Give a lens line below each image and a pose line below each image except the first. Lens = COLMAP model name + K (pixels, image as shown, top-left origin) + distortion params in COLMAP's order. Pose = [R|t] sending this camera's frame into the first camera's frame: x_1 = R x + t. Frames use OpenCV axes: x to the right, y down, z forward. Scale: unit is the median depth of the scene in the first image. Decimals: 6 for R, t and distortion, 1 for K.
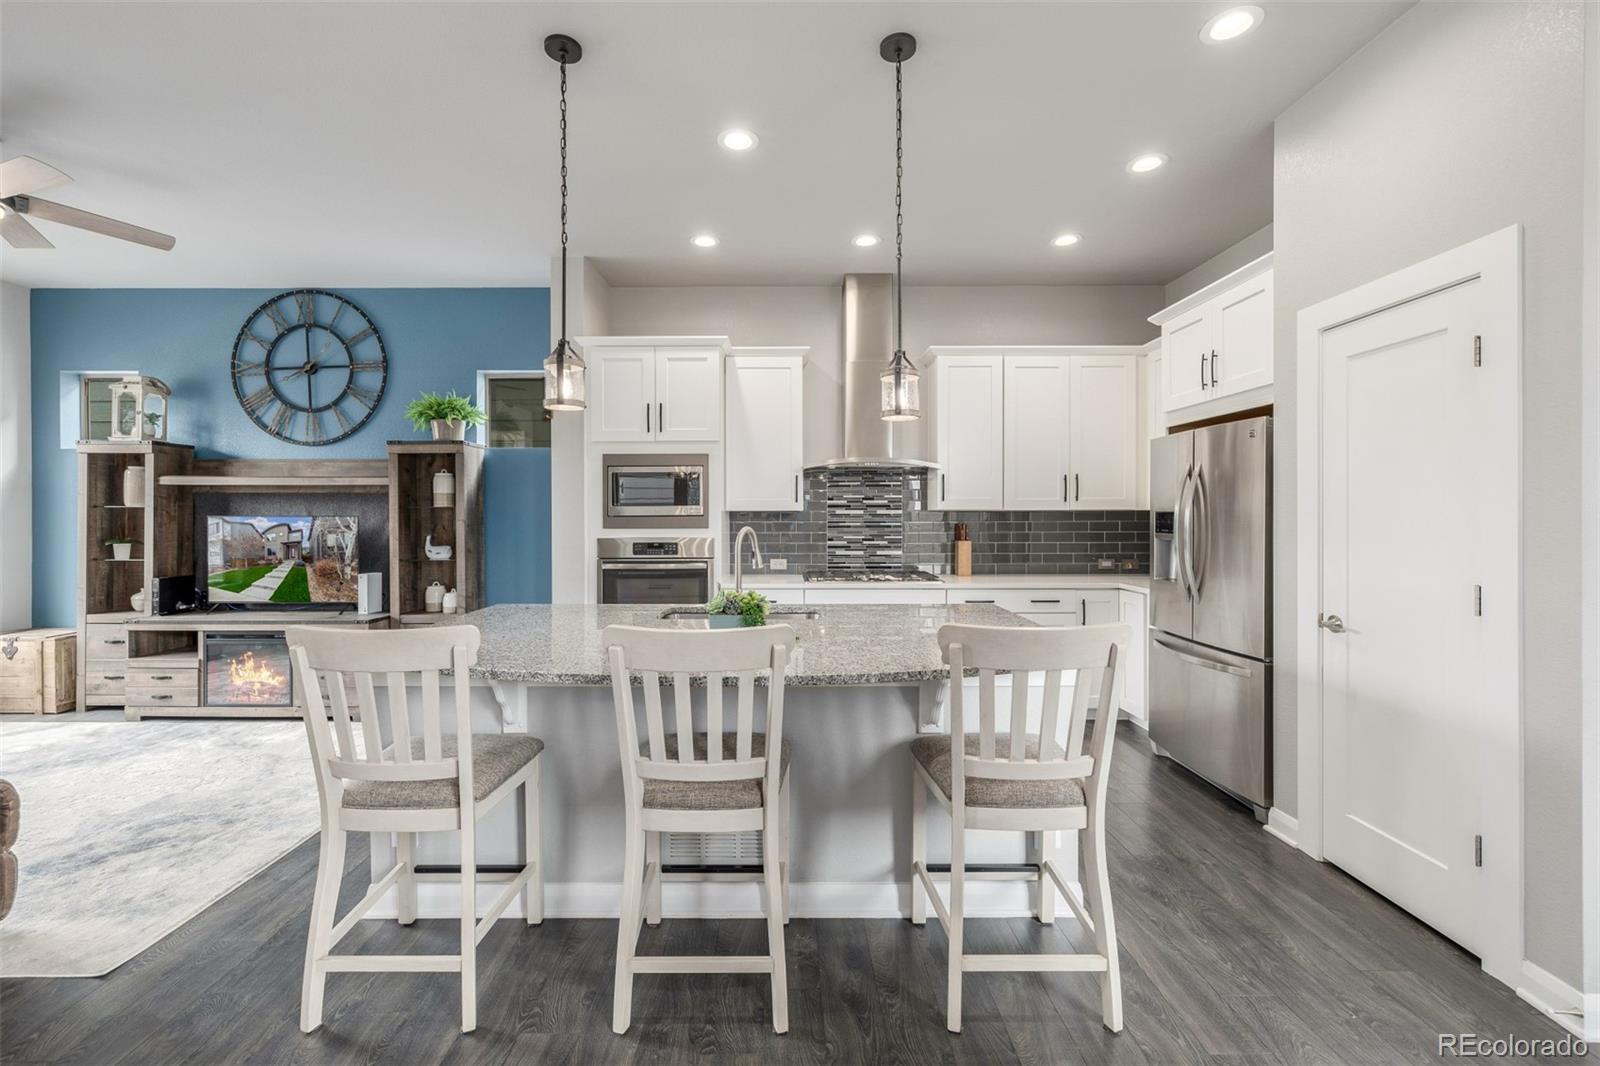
lens RADIAL K [[676.4, 0, 797.2], [0, 676.4, 521.4], [0, 0, 1]] dist [-0.000806, 0.000235]
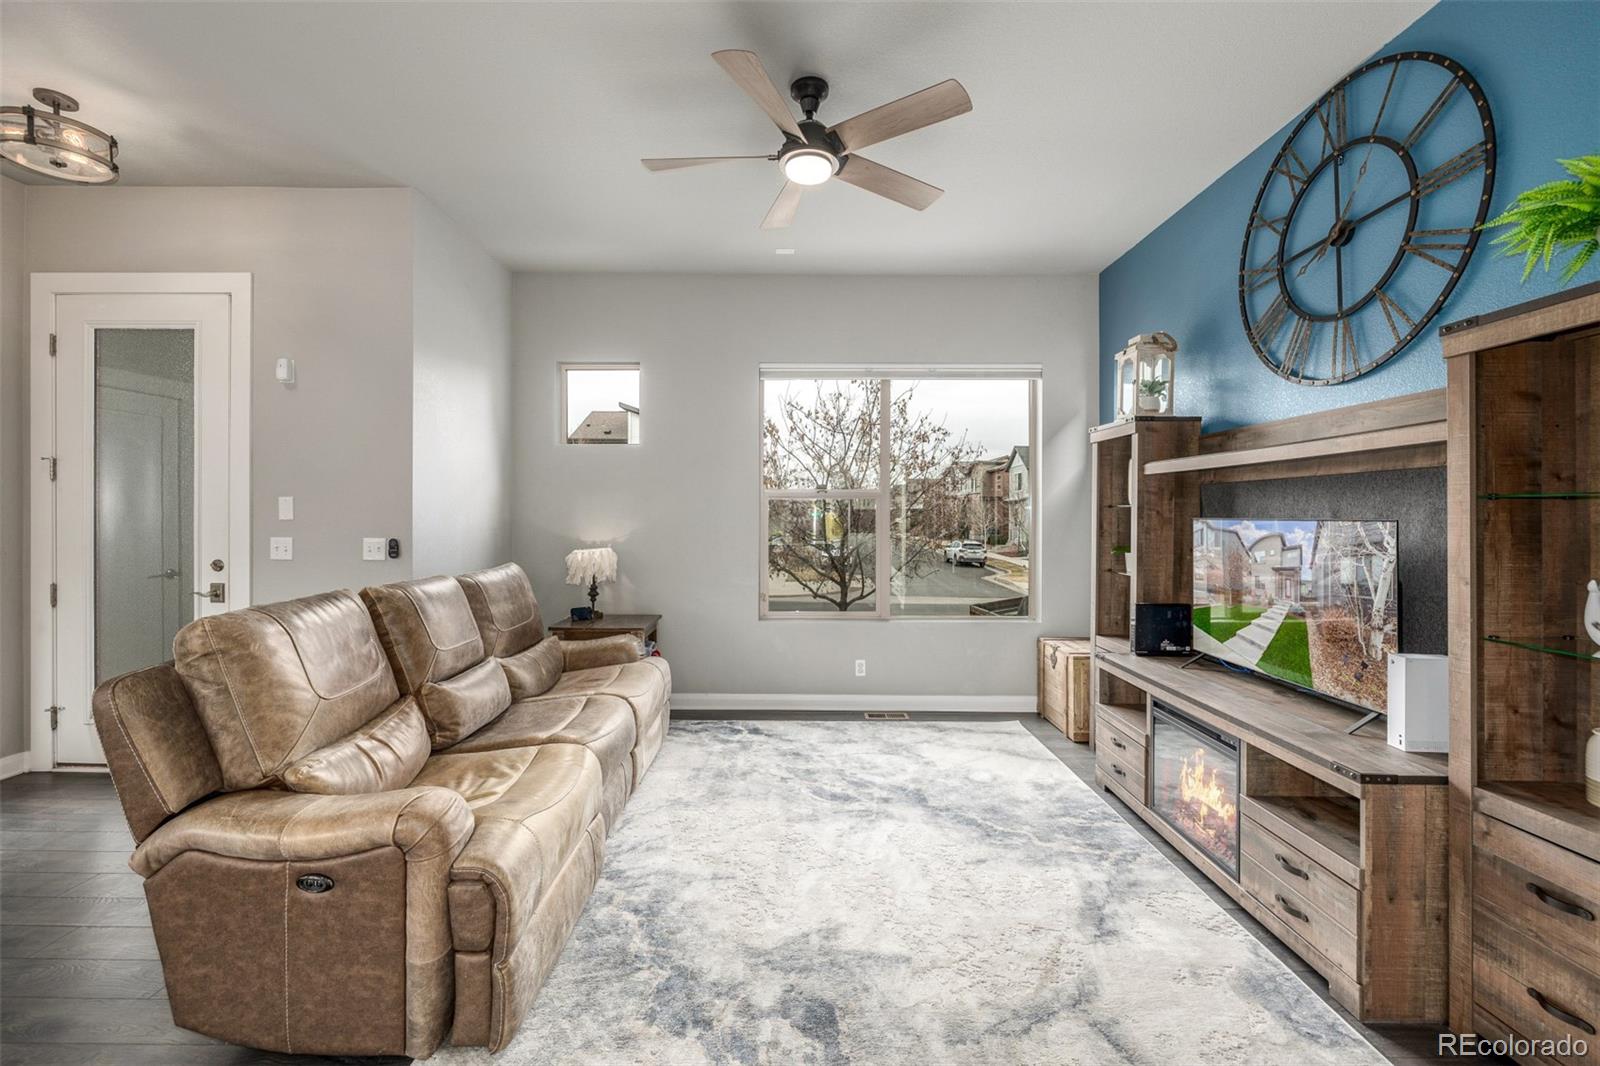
lens RADIAL K [[676.4, 0, 786.8], [0, 676.4, 515.1], [0, 0, 1]] dist [-0.000806, 0.000235]
pose [[-0.003641, -0.000326, -0.999993, -0.209280], [-0.014071, 0.999901, -0.000275, -0.005565], [0.999894, 0.014070, -0.003646, 0.603343]]
